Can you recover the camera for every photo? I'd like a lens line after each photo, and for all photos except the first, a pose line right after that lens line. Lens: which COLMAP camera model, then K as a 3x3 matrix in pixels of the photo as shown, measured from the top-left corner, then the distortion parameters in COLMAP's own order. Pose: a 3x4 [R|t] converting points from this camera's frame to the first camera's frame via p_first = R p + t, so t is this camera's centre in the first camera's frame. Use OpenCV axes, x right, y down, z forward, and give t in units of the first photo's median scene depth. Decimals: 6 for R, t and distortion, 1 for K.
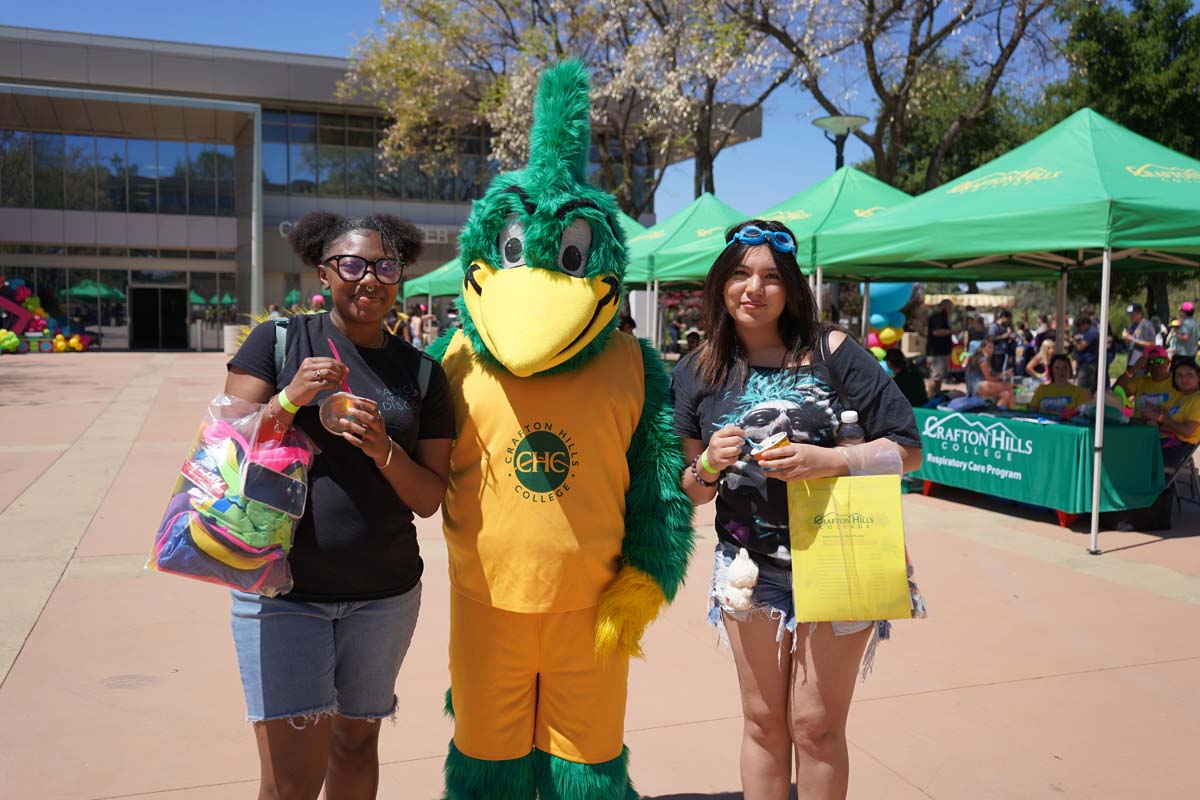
lens RADIAL K [[1158.0, 0, 588.2], [0, 1158.0, 410.6], [0, 0, 1]] dist [0.040974, 0.000000]
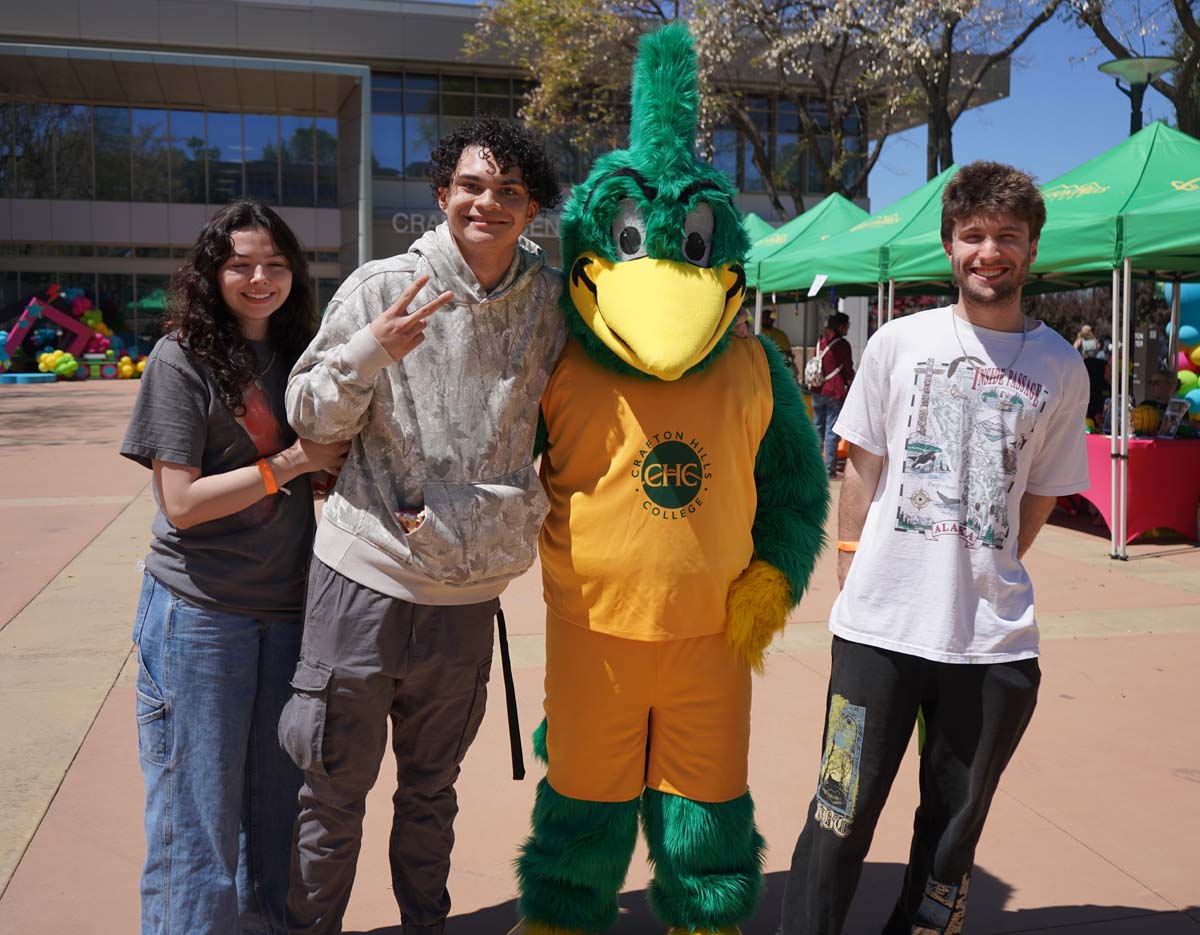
lens RADIAL K [[1222.9, 0, 590.4], [0, 1222.9, 464.8], [0, 0, 1]] dist [0.050347, 0.000000]
pose [[0.996729, 0.005376, -0.080635, -0.062981], [-0.004104, 0.999865, 0.015935, -0.005192], [0.080710, -0.015552, 0.996616, 0.174228]]
